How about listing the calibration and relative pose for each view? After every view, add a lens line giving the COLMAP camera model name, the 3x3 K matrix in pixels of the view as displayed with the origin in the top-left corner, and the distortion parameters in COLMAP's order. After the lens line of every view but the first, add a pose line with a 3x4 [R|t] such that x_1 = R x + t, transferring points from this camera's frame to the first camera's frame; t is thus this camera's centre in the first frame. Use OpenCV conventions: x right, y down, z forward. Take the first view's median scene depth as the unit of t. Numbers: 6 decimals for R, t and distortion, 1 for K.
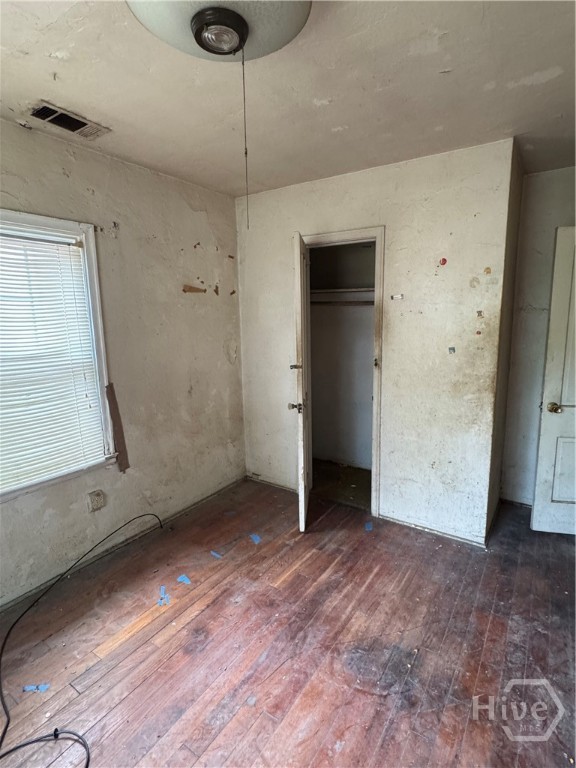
lens RADIAL K [[397.7, 0, 287.2], [0, 397.7, 382.1], [0, 0, 1]] dist [-0.002693, -0.000574]
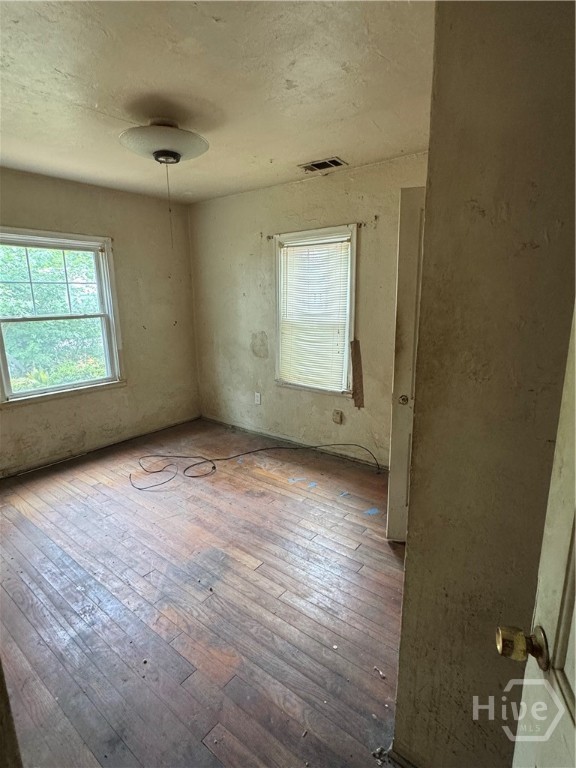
lens RADIAL K [[397.7, 0, 284.4], [0, 397.7, 383.1], [0, 0, 1]] dist [-0.002693, -0.000574]
pose [[-0.089174, 0.231713, -0.968688, 1.014699], [-0.150863, 0.958200, 0.243092, -0.163418], [0.984524, 0.167817, -0.050489, 0.925009]]
